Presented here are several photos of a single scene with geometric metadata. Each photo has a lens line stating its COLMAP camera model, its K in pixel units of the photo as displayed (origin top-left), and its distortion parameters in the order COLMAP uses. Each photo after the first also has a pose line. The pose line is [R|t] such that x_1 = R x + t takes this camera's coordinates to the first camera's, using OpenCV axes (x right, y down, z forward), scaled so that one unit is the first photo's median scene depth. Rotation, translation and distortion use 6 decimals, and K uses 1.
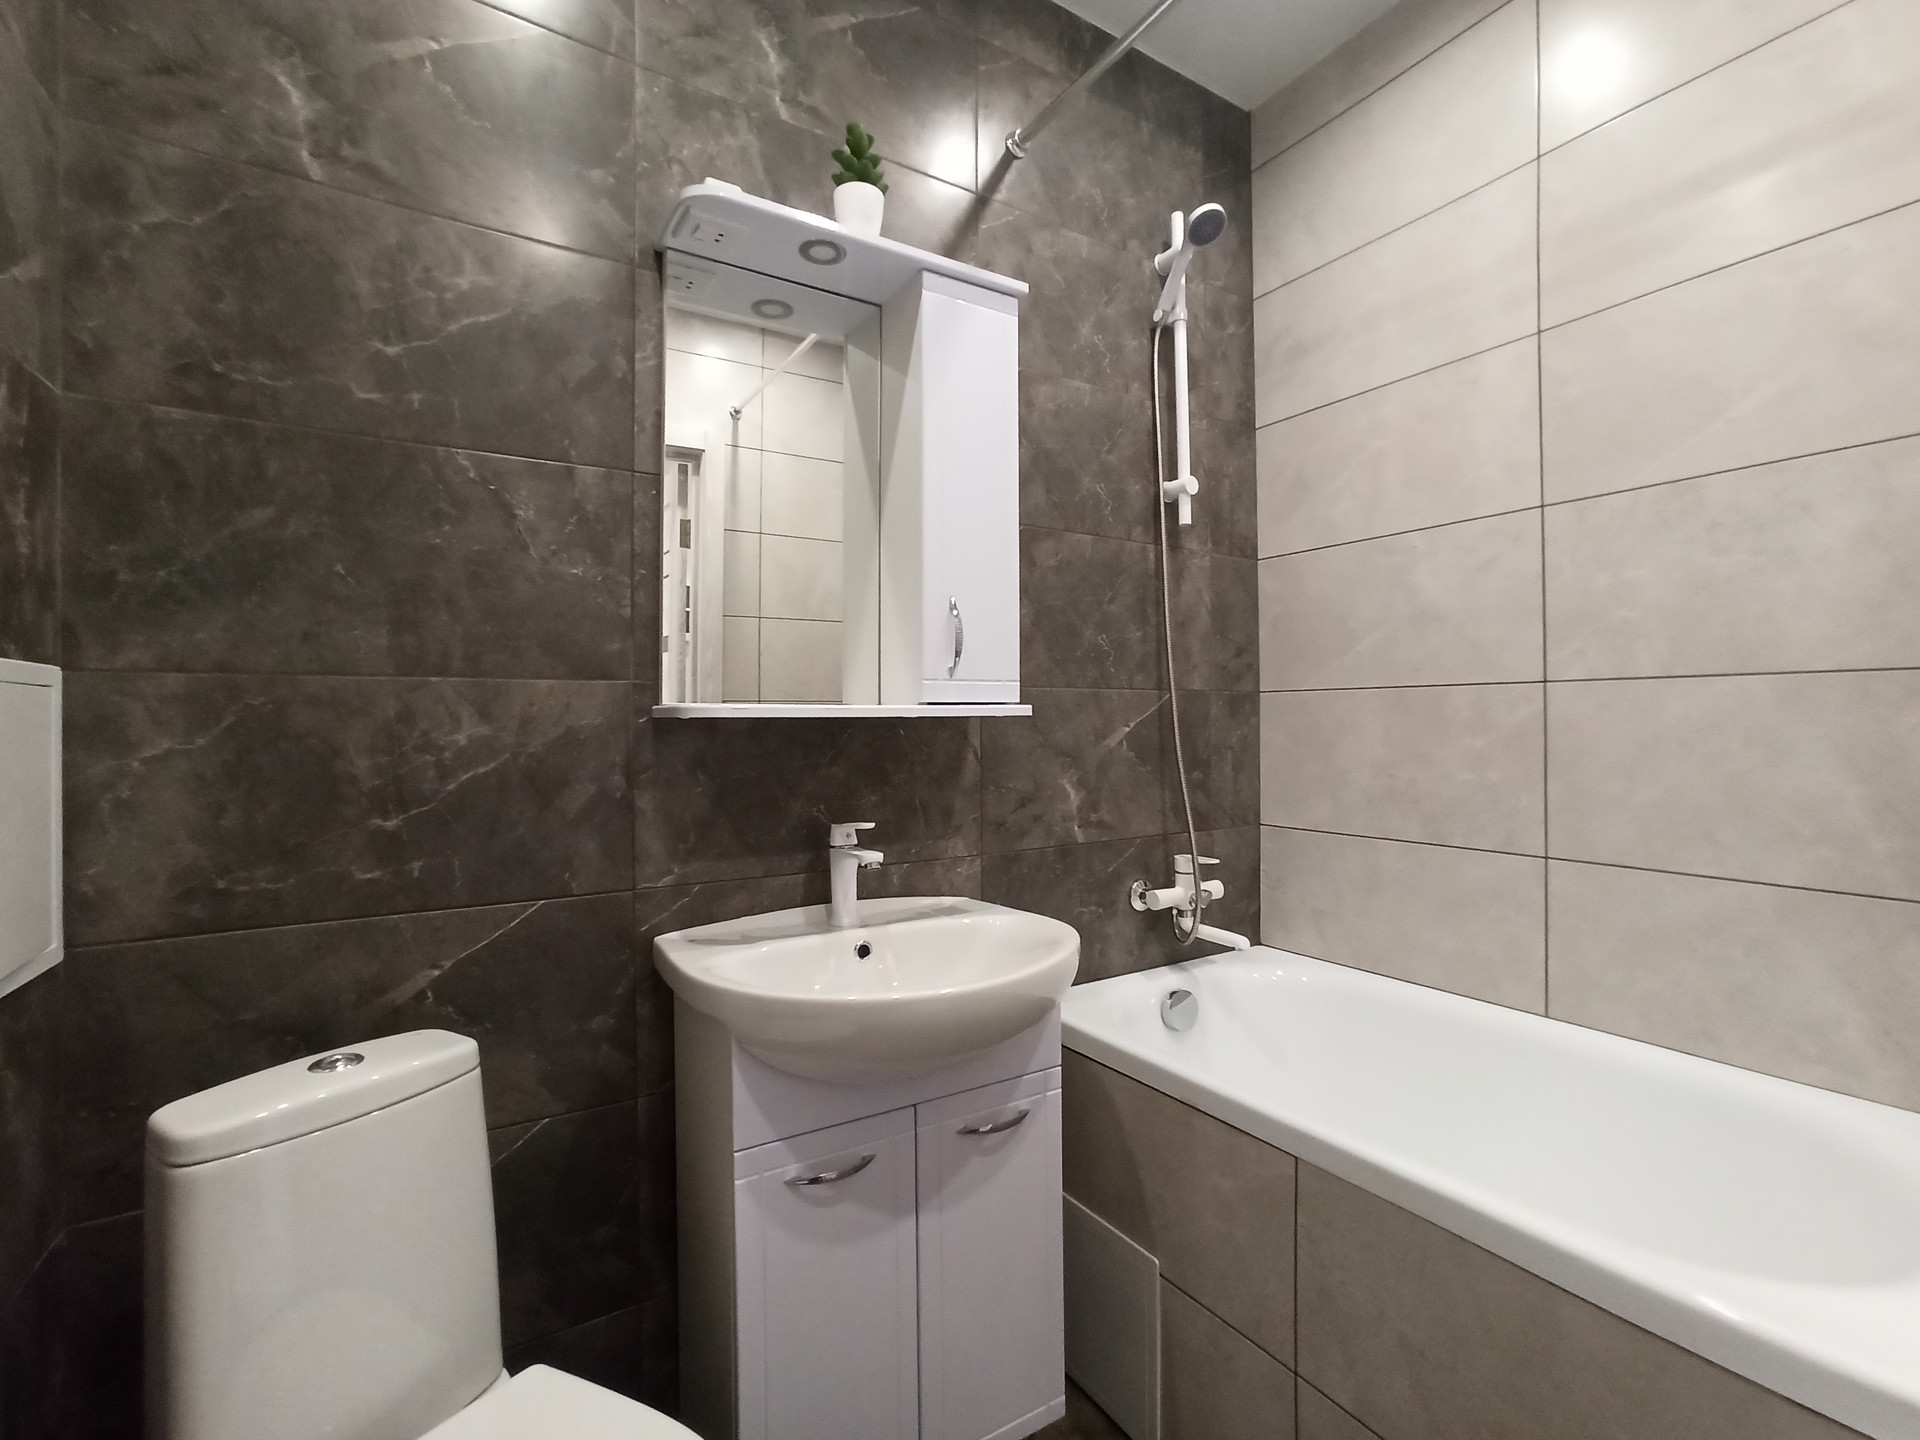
lens RADIAL K [[866.7, 0, 960.0], [0, 866.7, 720.0], [0, 0, 1]] dist [-0.063300, 0.041349]
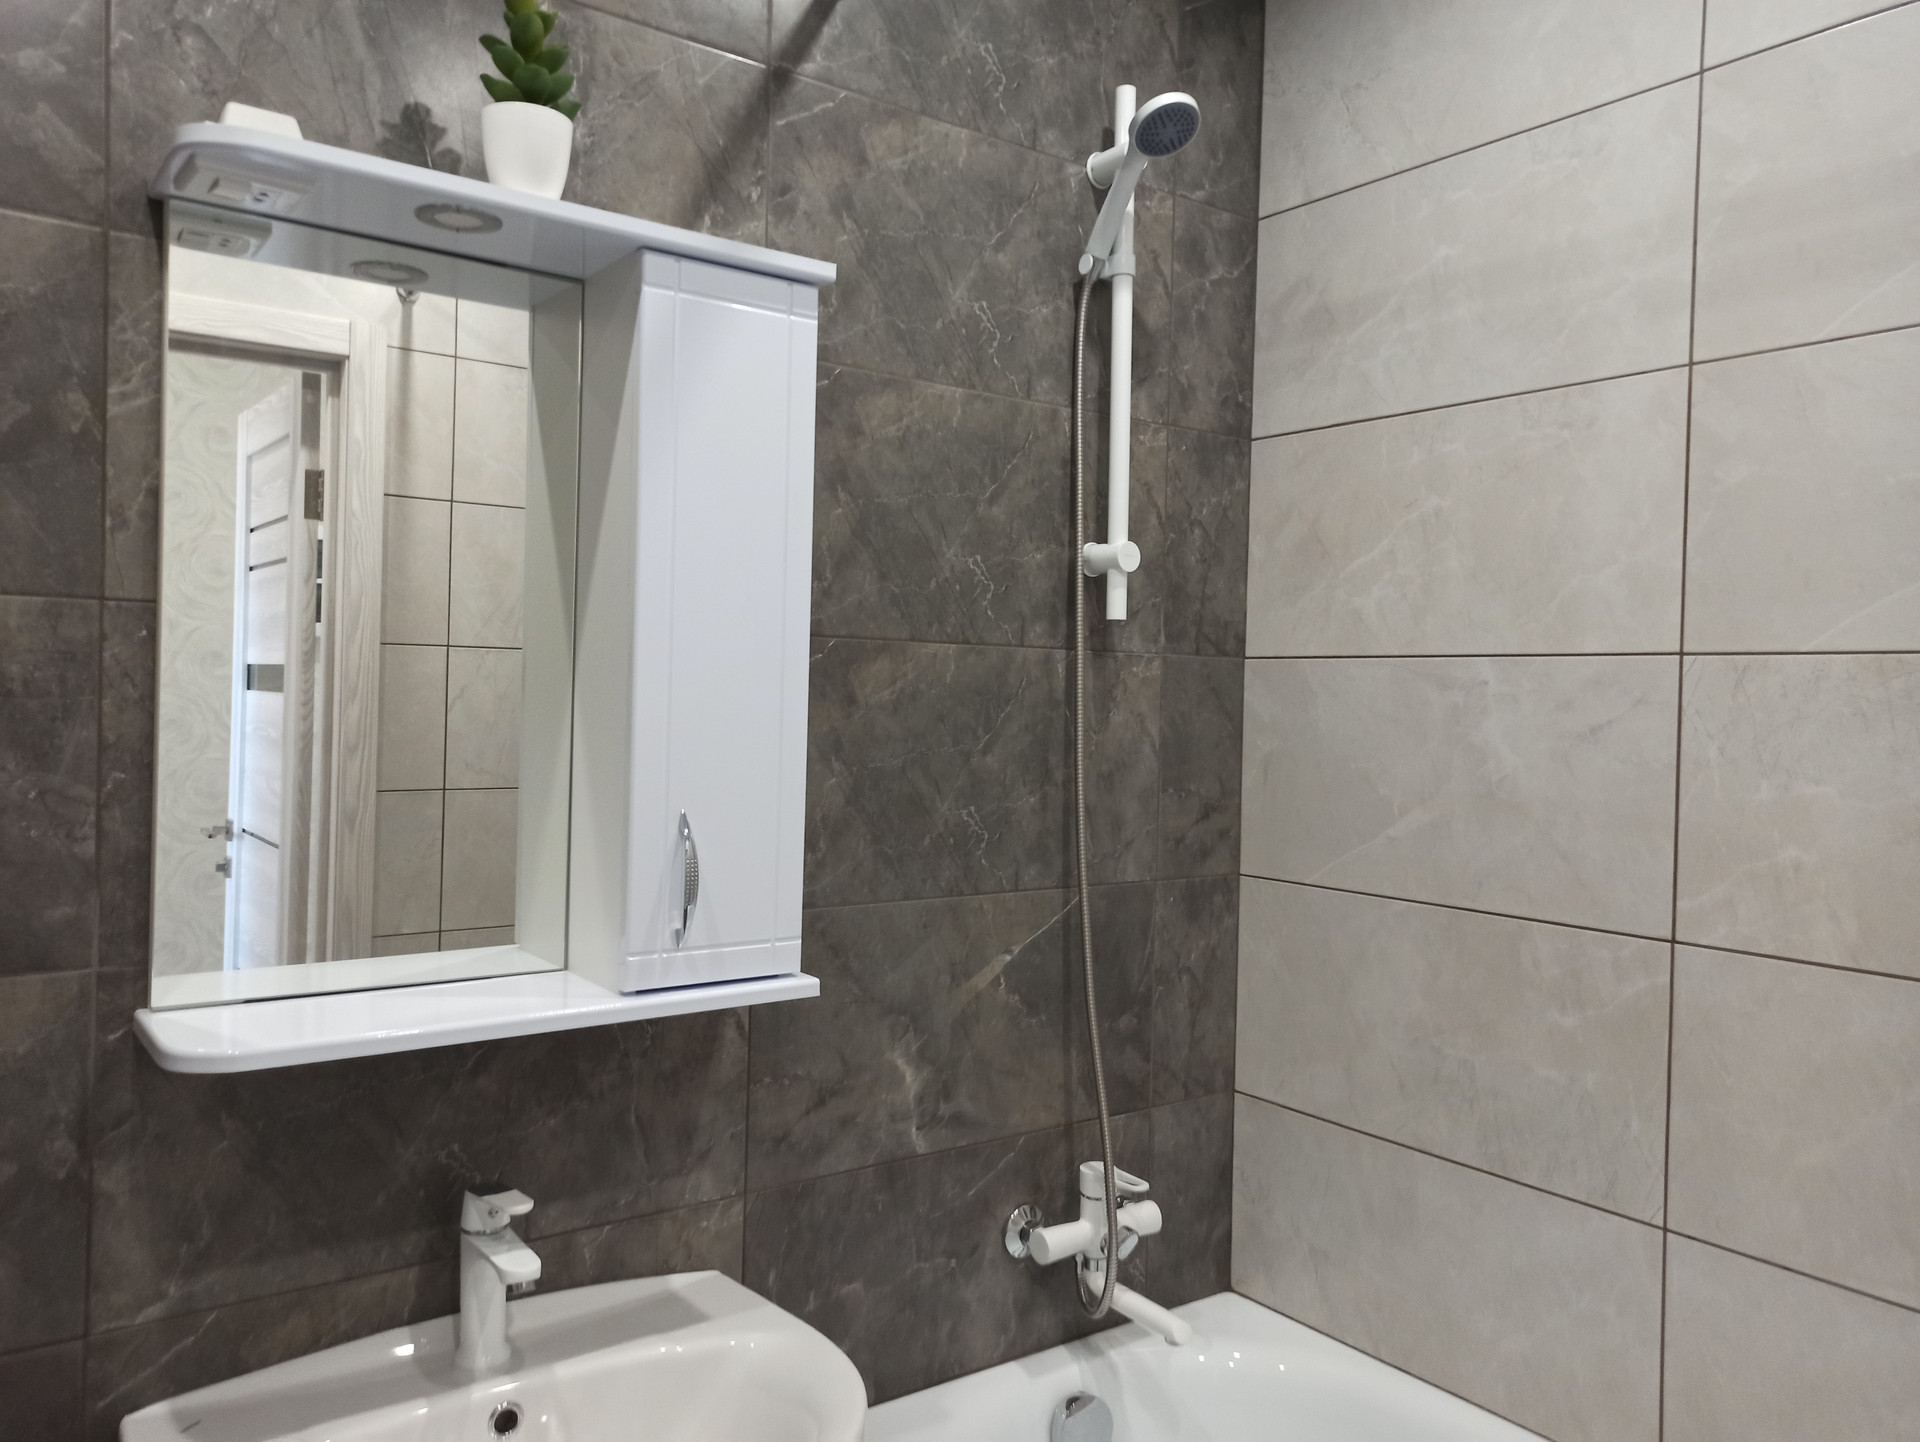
lens RADIAL K [[1426.4, 0, 960.0], [0, 1426.4, 721.0], [0, 0, 1]] dist [0.071510, -0.059912]
pose [[0.996945, 0.028722, 0.072630, 0.082713], [-0.030098, 0.999386, 0.017928, -0.175403], [-0.072070, -0.020060, 0.997198, 0.001004]]
